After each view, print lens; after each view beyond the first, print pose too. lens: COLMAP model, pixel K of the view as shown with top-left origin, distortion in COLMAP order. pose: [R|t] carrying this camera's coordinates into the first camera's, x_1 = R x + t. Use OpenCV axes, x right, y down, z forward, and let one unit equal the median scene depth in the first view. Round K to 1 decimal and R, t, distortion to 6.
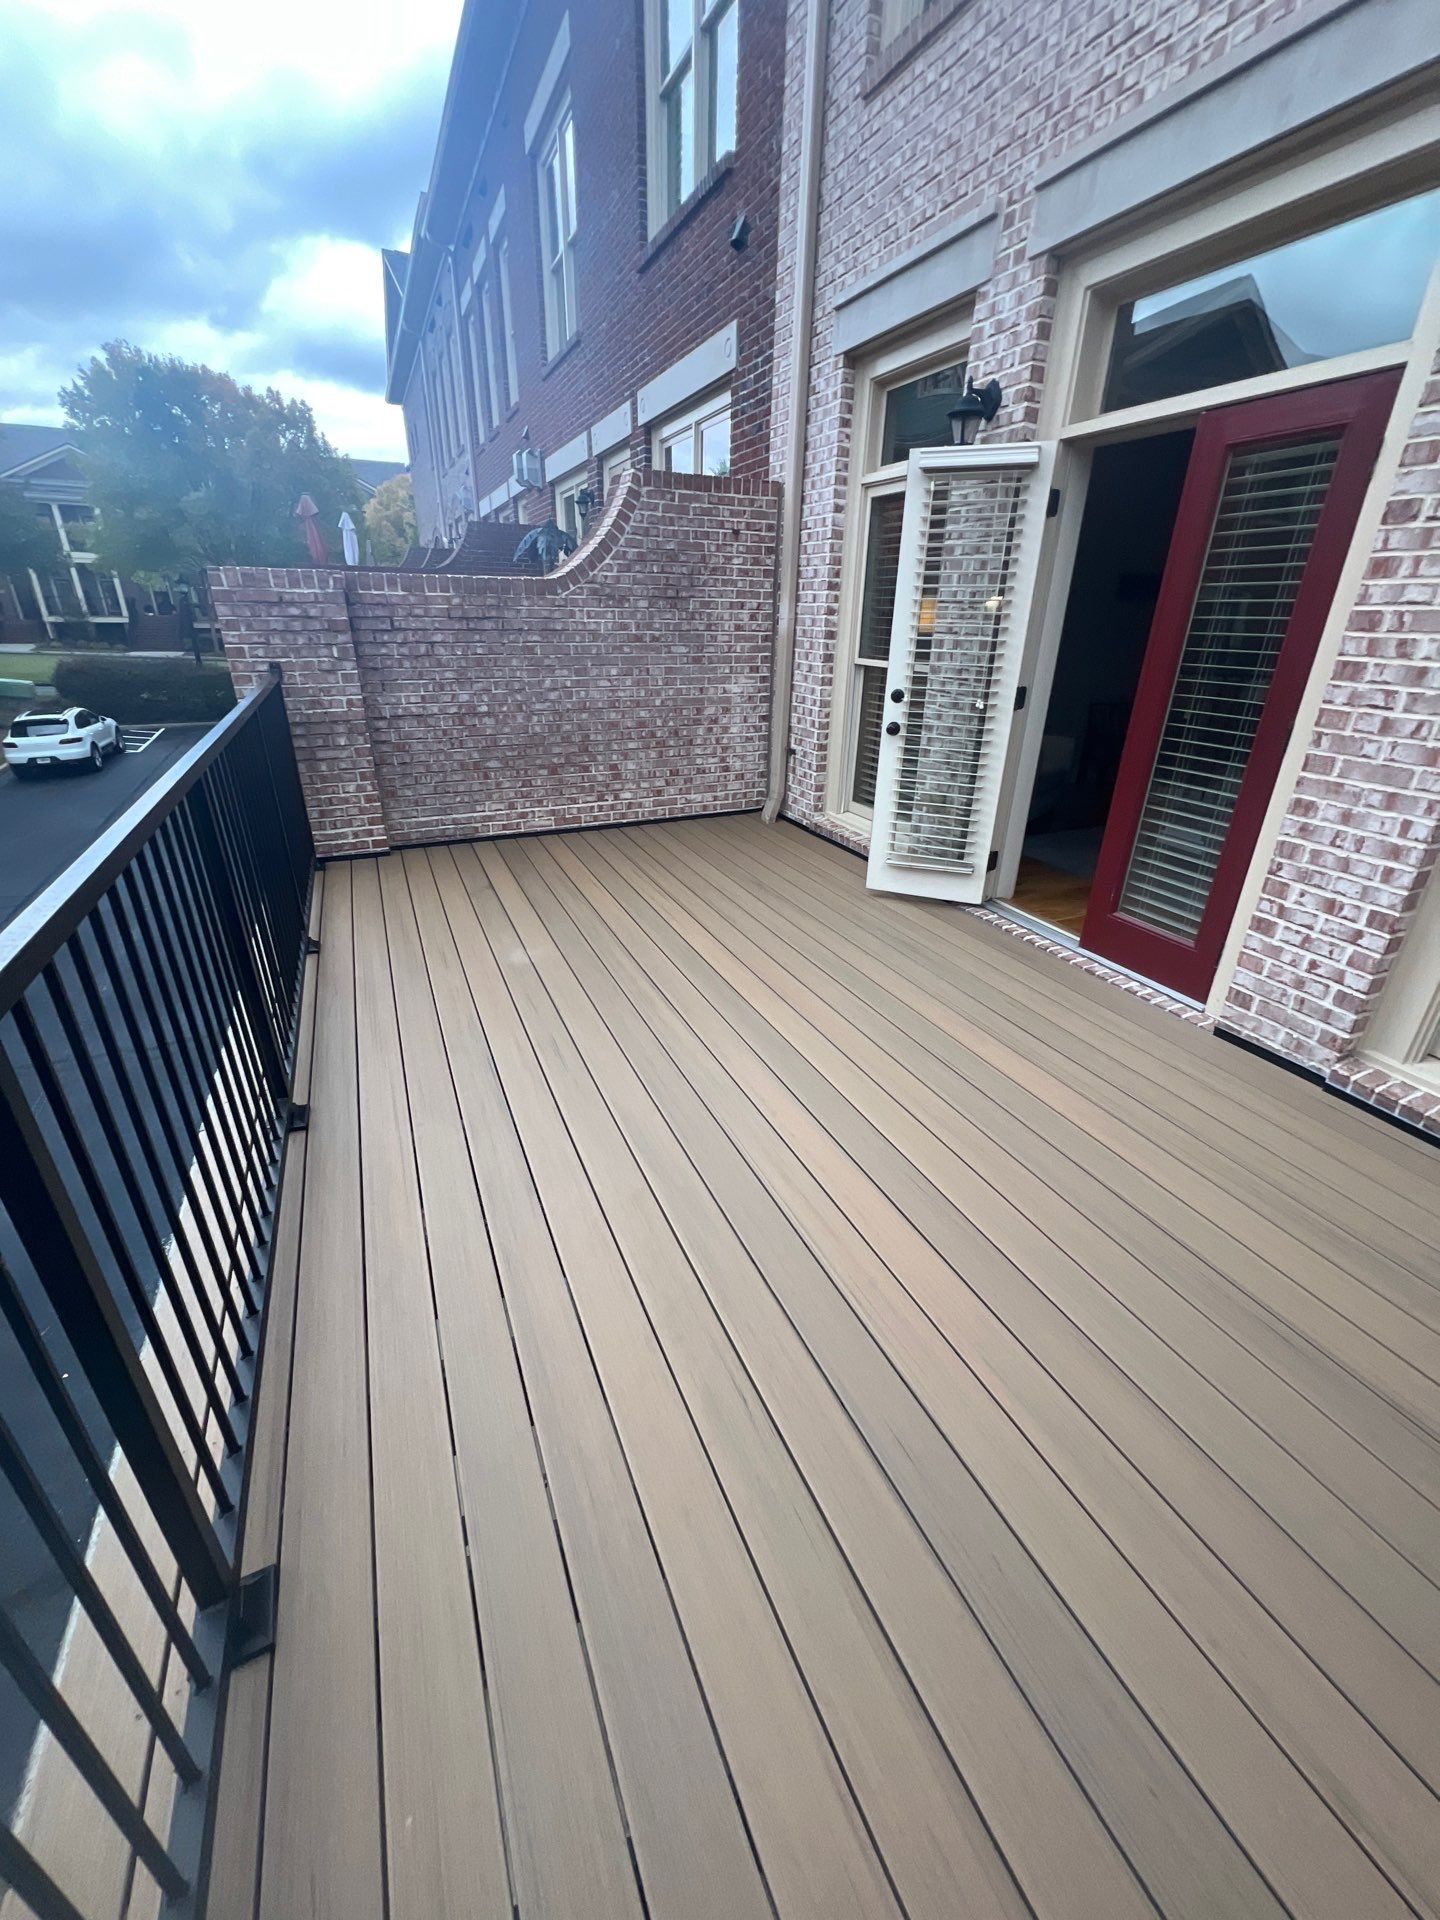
lens RADIAL K [[765.1, 0, 720.1], [0, 765.1, 957.3], [0, 0, 1]] dist [-0.000730, 0.000275]
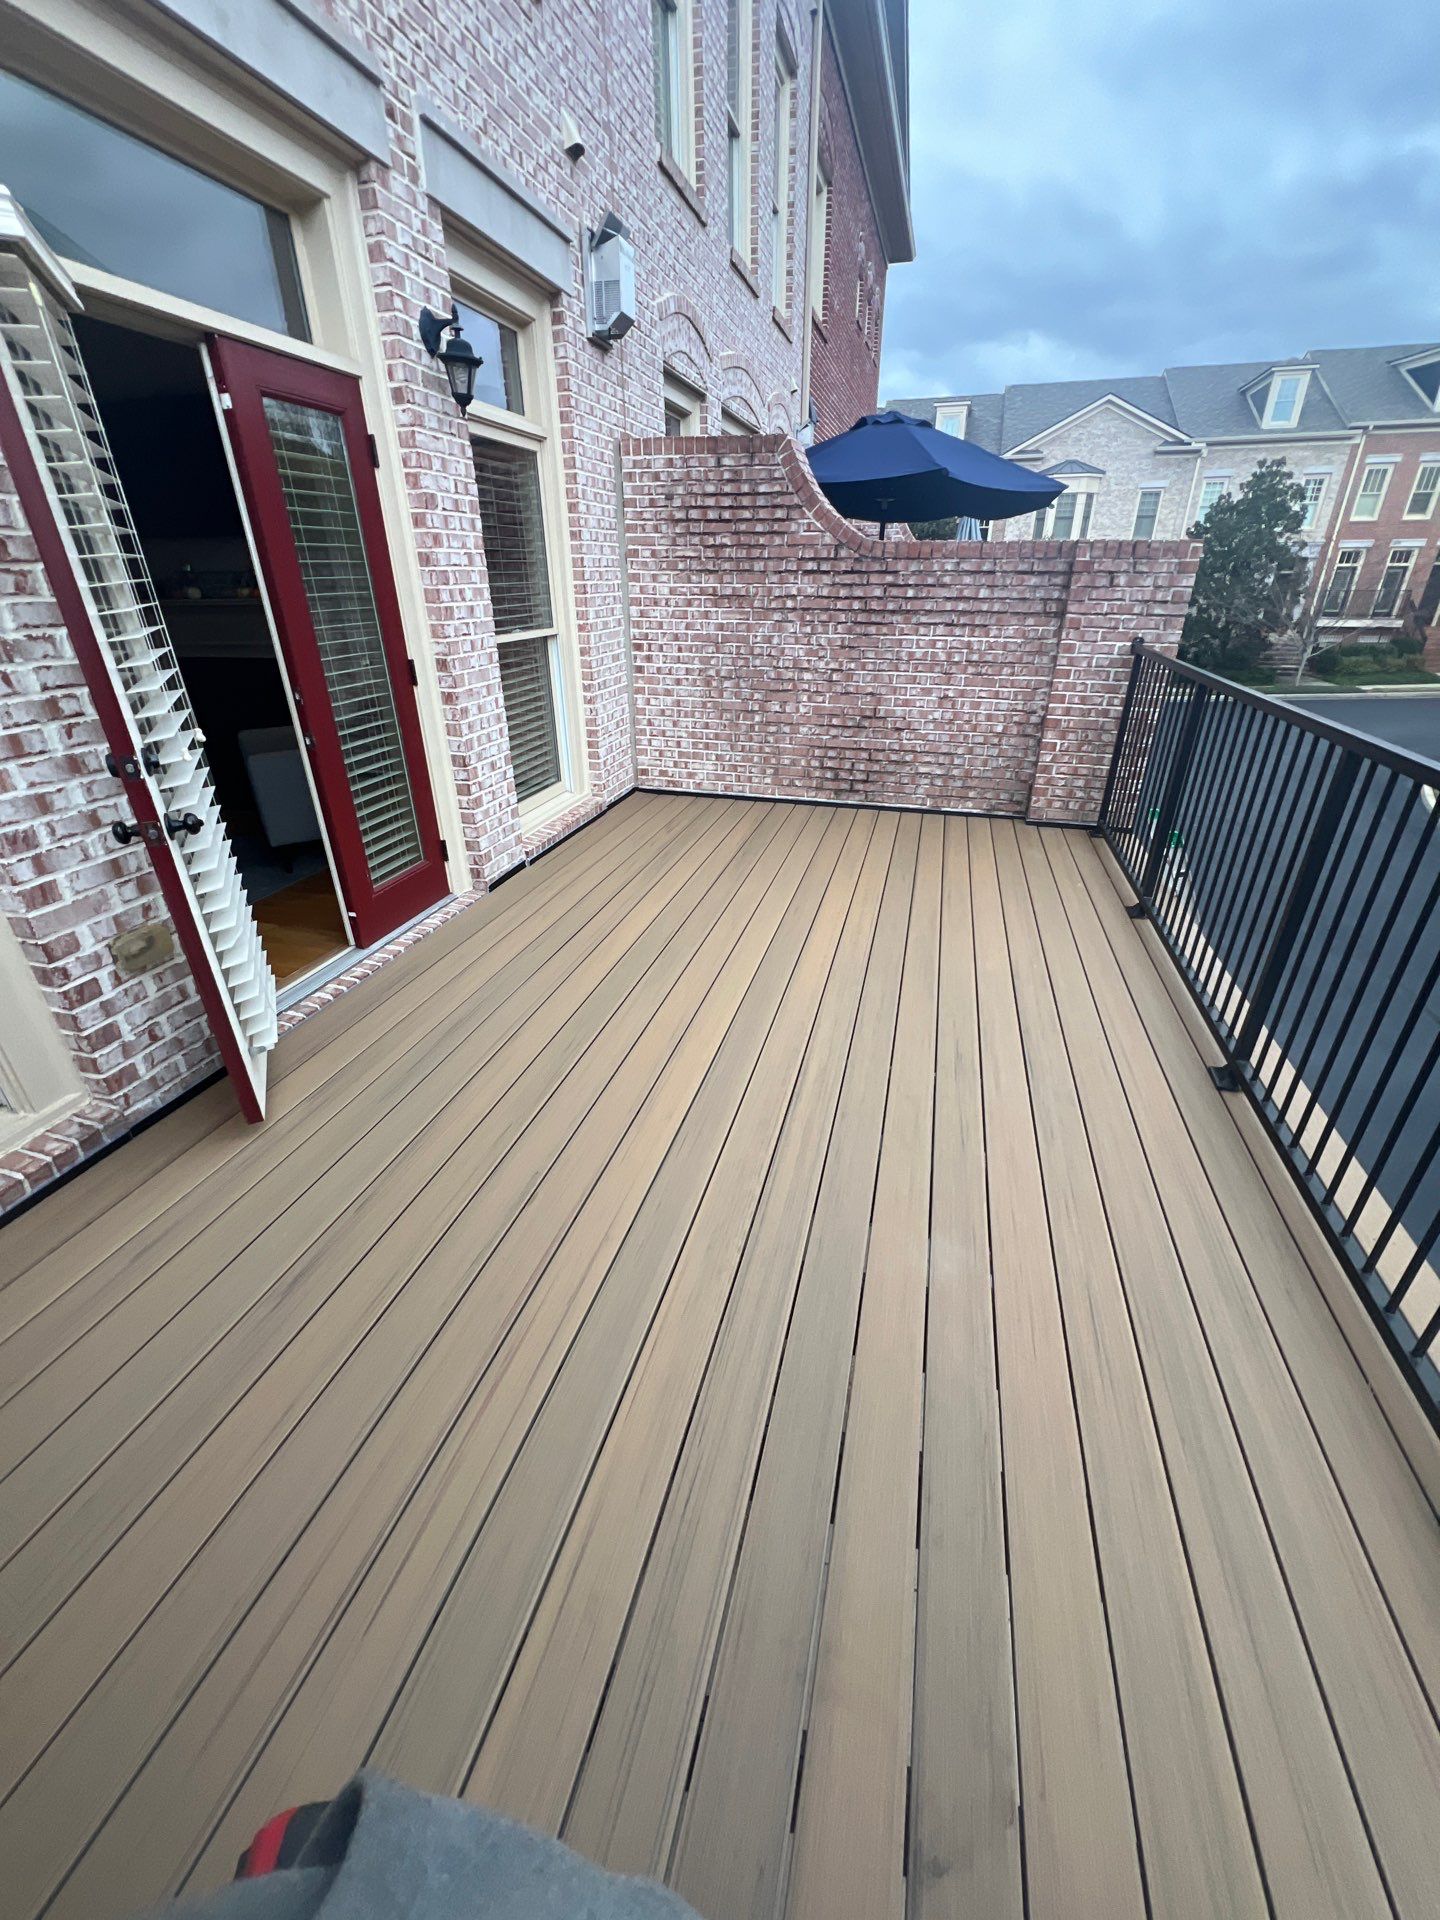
lens RADIAL K [[759.8, 0, 726.2], [0, 759.8, 958.3], [0, 0, 1]] dist [-0.005575, 0.000450]
pose [[-0.776577, -0.299682, 0.554184, -0.501993], [0.249139, 0.661852, 0.707023, -0.736570], [-0.578670, 0.687126, -0.439317, 1.586455]]
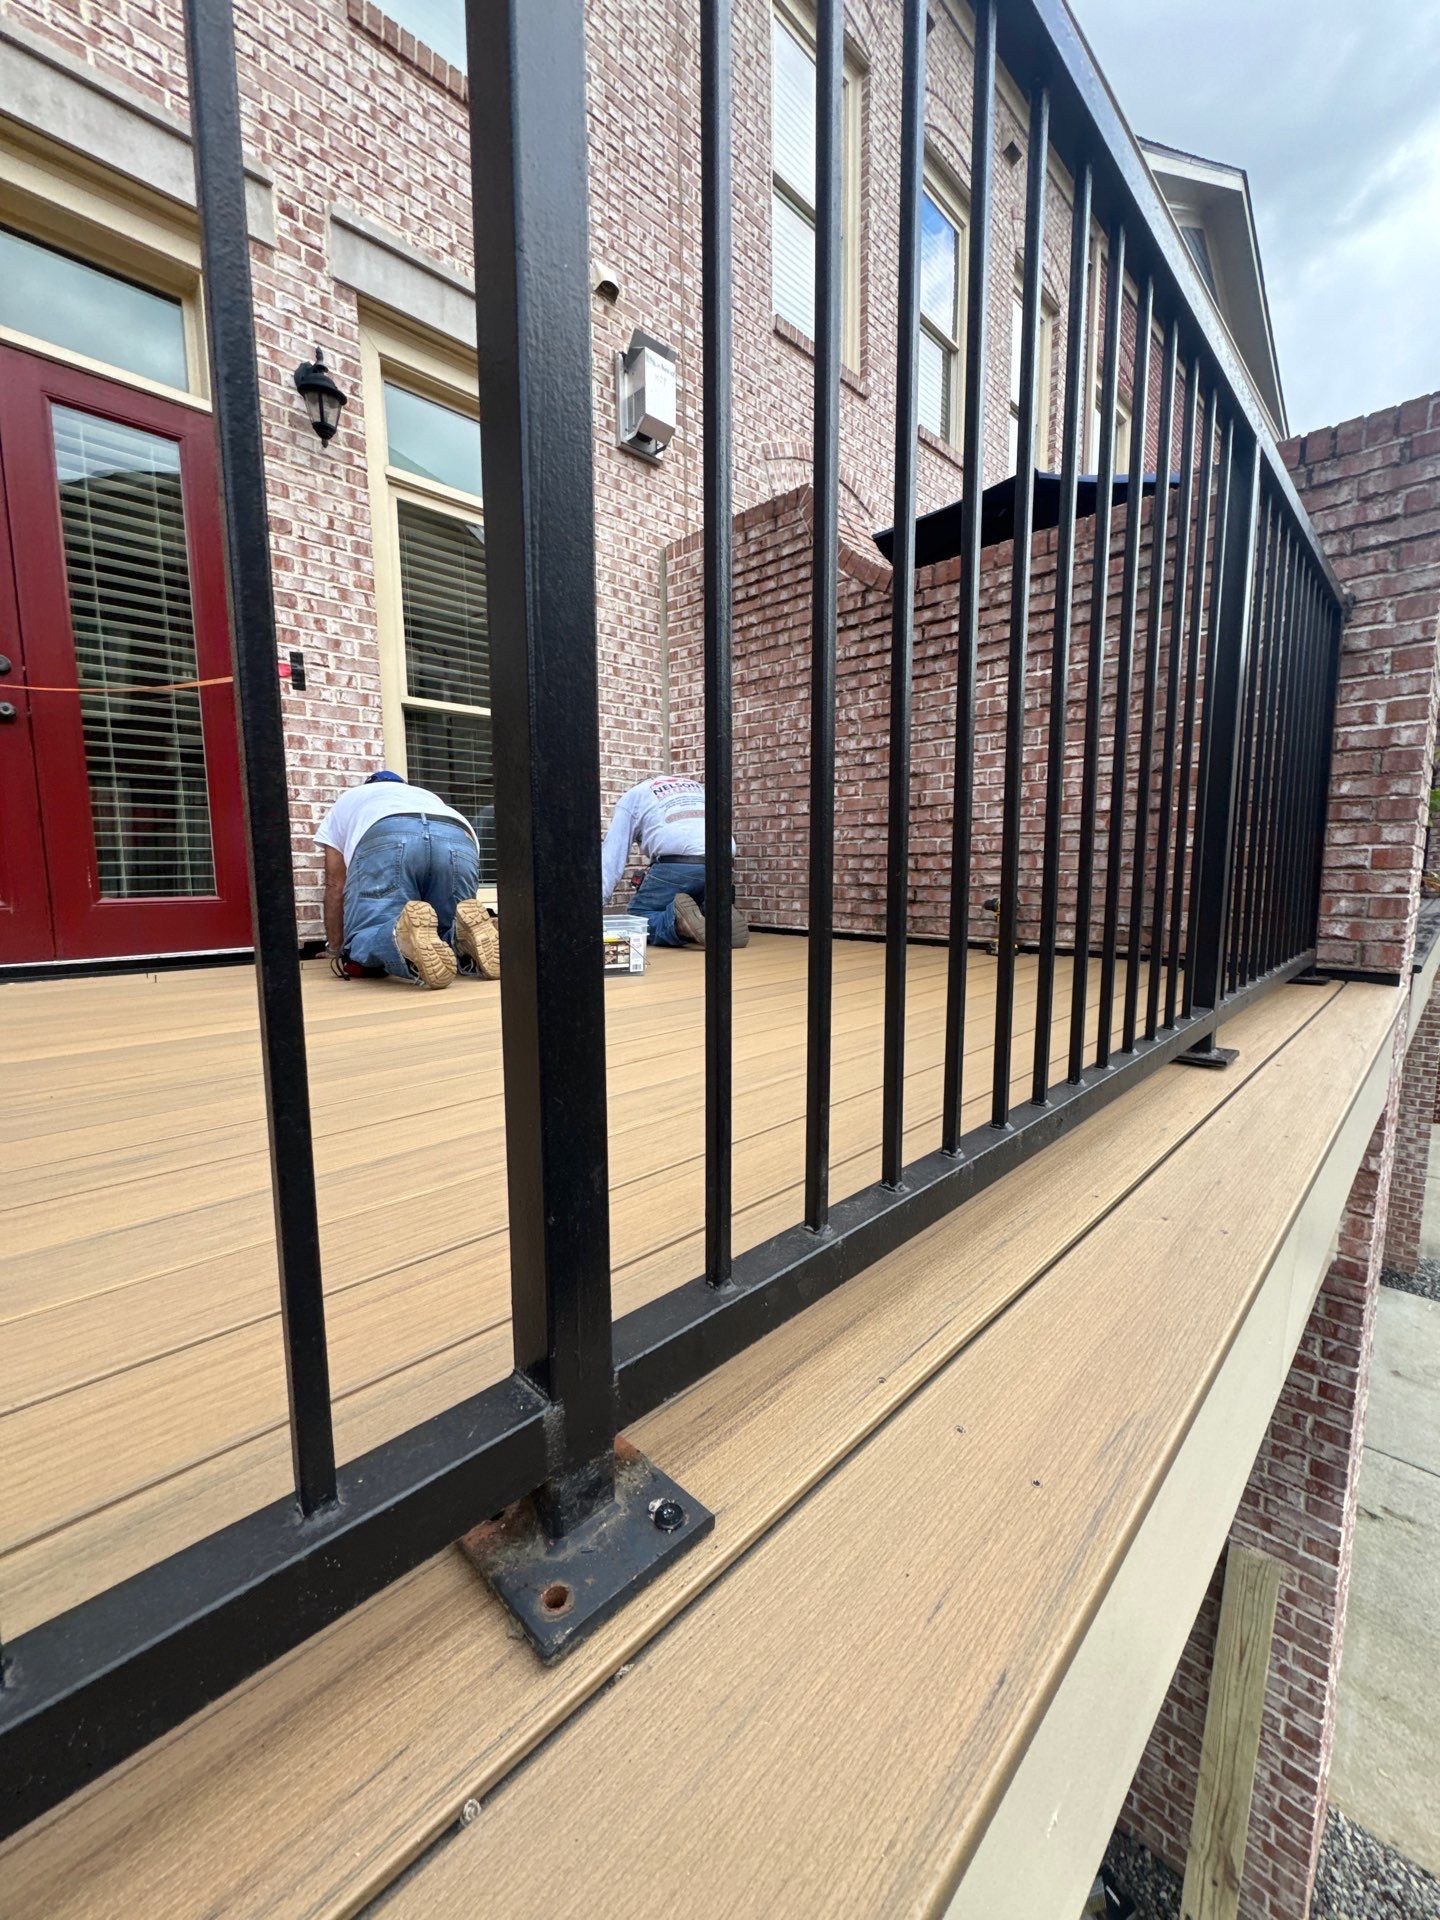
lens RADIAL K [[765.1, 0, 720.1], [0, 765.1, 957.3], [0, 0, 1]] dist [-0.000730, 0.000275]
pose [[-0.362616, -0.122933, 0.923795, -0.668169], [0.386477, 0.882169, 0.269096, 0.045259], [-0.848024, 0.454604, -0.272378, 0.879966]]
